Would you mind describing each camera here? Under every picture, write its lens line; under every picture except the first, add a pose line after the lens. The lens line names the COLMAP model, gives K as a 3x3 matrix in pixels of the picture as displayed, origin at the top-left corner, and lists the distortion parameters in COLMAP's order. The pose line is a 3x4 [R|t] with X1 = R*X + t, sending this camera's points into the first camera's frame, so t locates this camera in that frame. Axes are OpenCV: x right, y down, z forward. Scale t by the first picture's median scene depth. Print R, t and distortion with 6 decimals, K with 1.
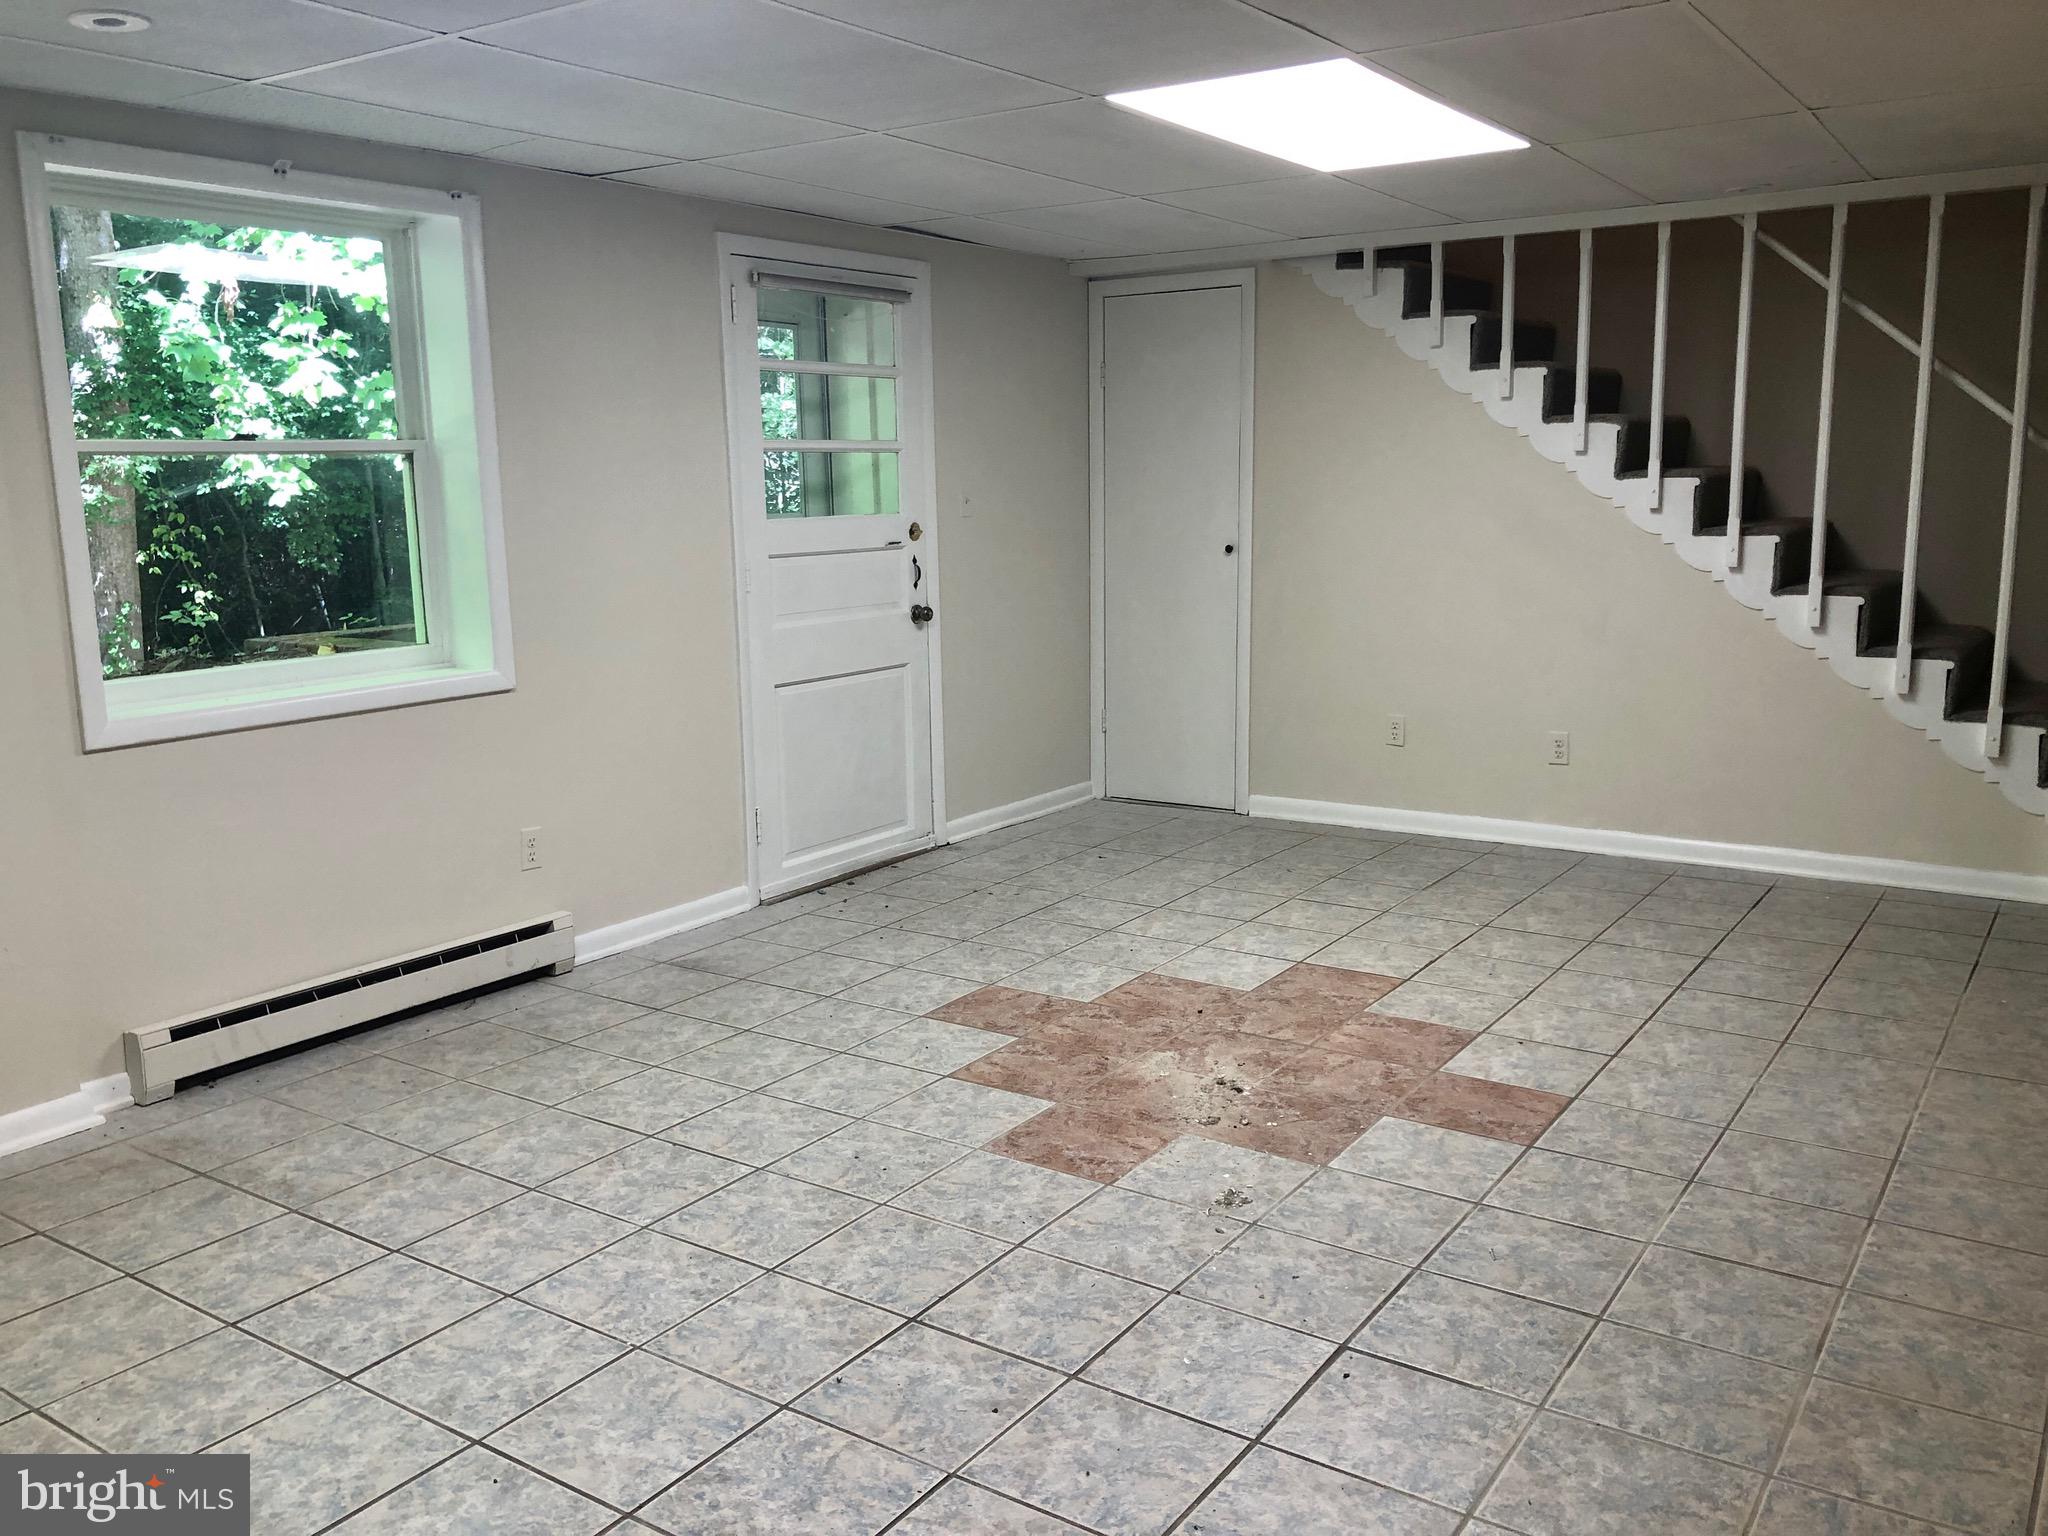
lens RADIAL K [[1678.4, 0, 1017.6], [0, 1678.4, 746.3], [0, 0, 1]] dist [0.159432, -0.276284]
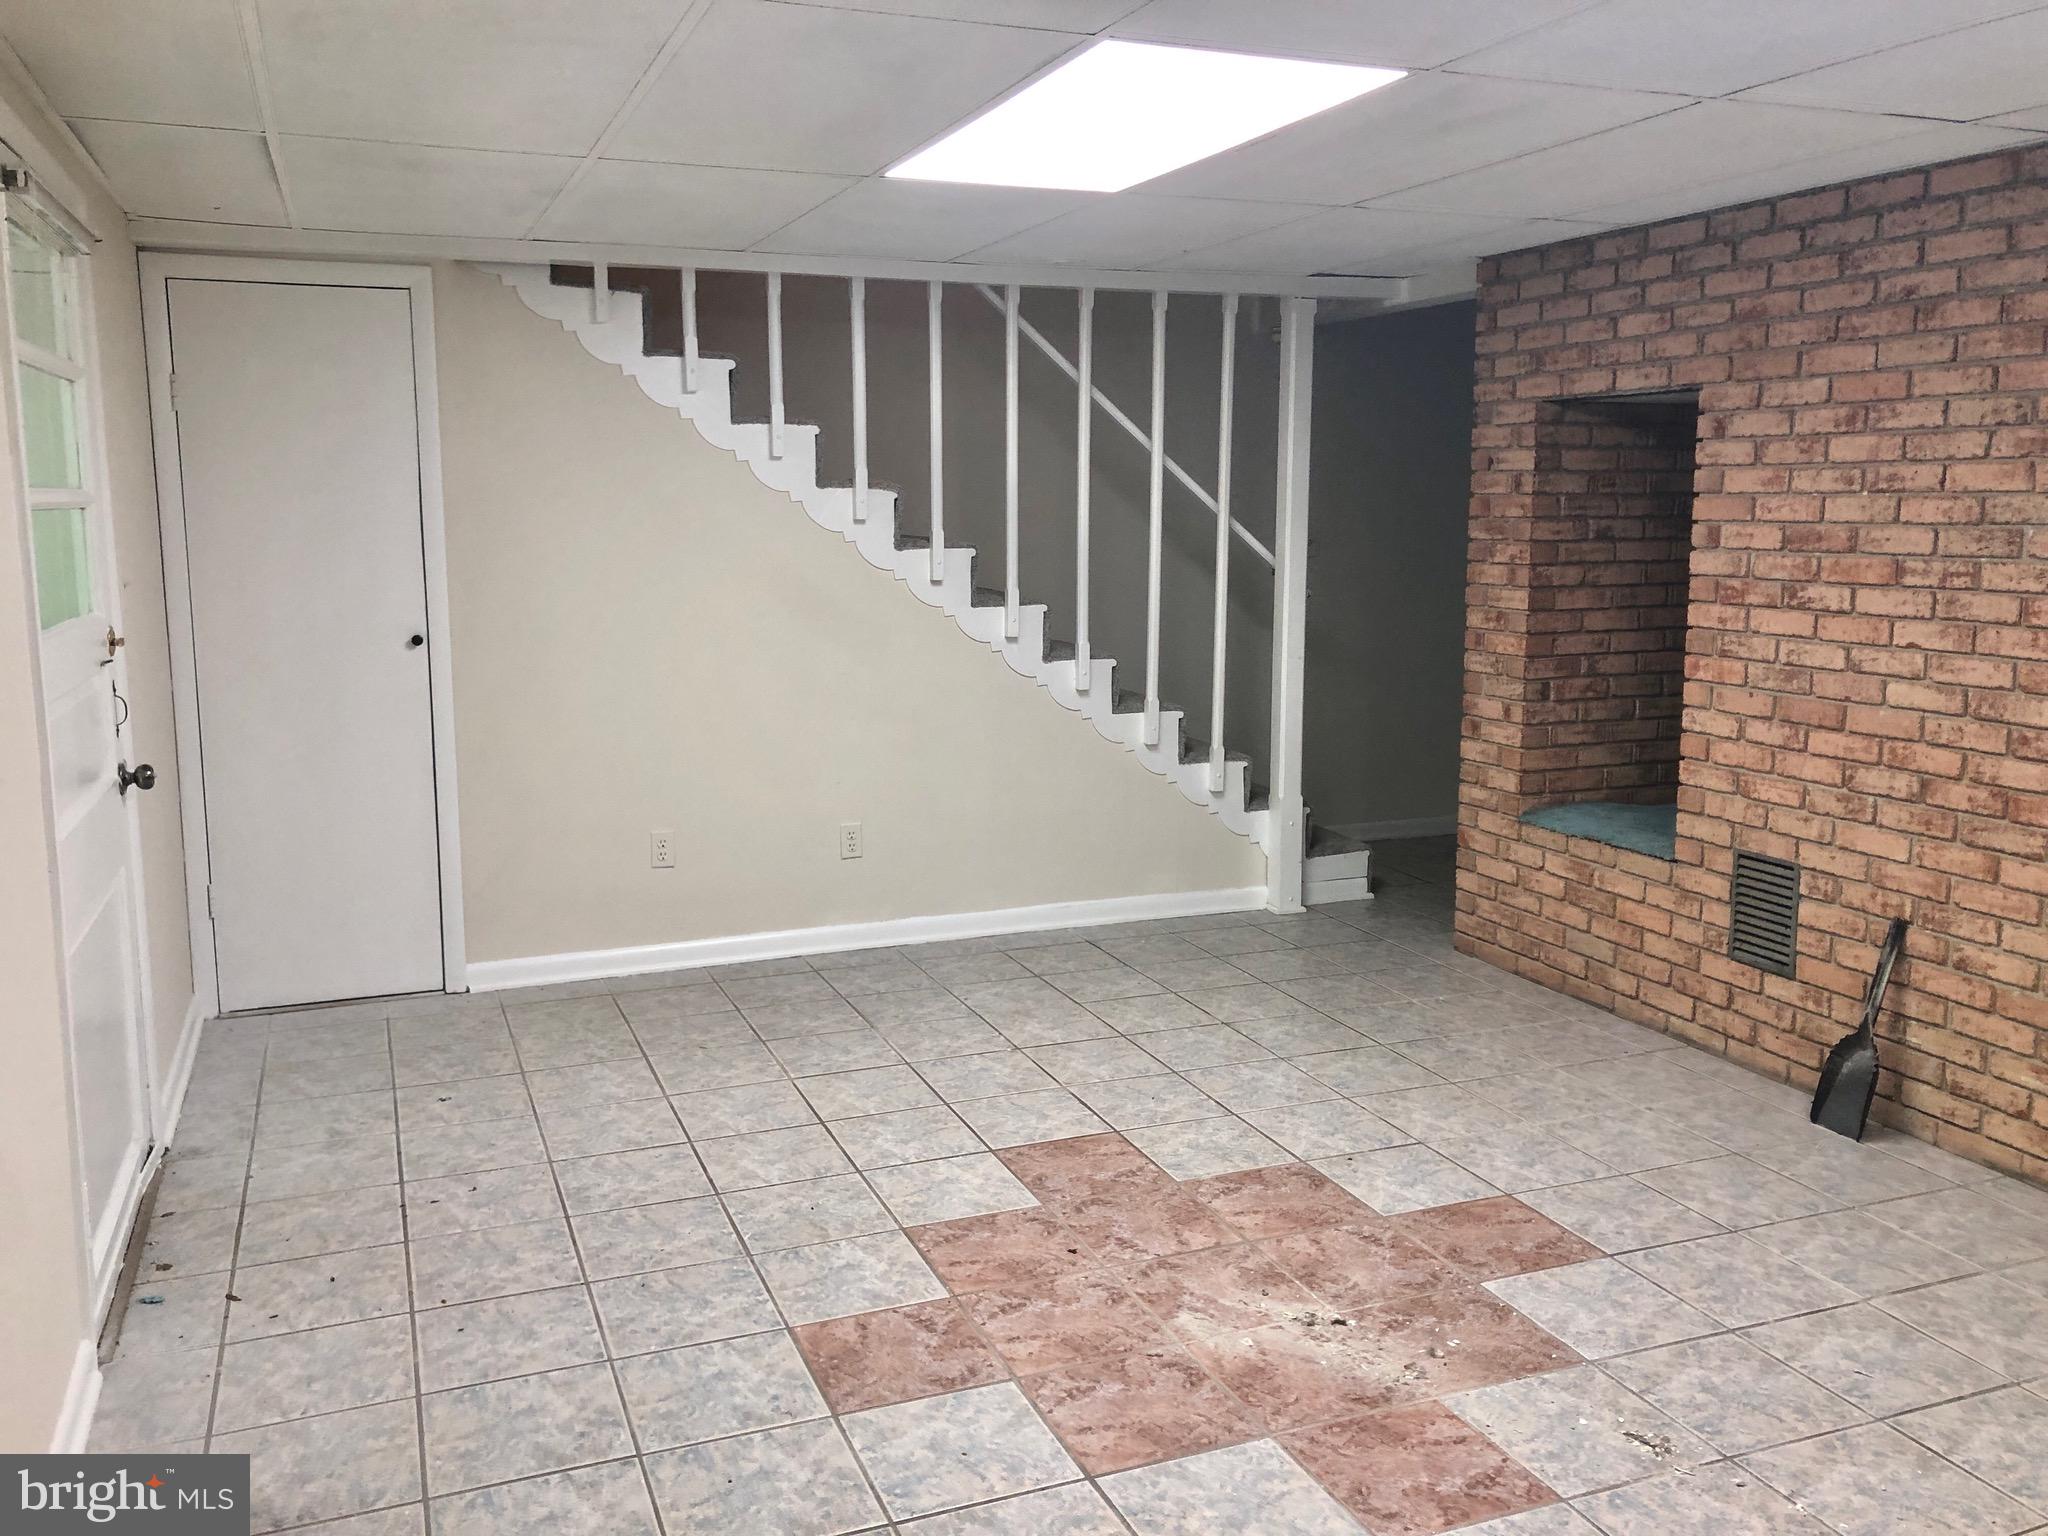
lens RADIAL K [[1676.7, 0, 1024.0], [0, 1676.7, 768.0], [0, 0, 1]] dist [0.010164, 0.012061]
pose [[0.558669, -0.120556, 0.820582, -0.501820], [0.122798, 0.990498, 0.061916, -0.111809], [-0.820250, 0.066176, 0.568165, 0.552989]]
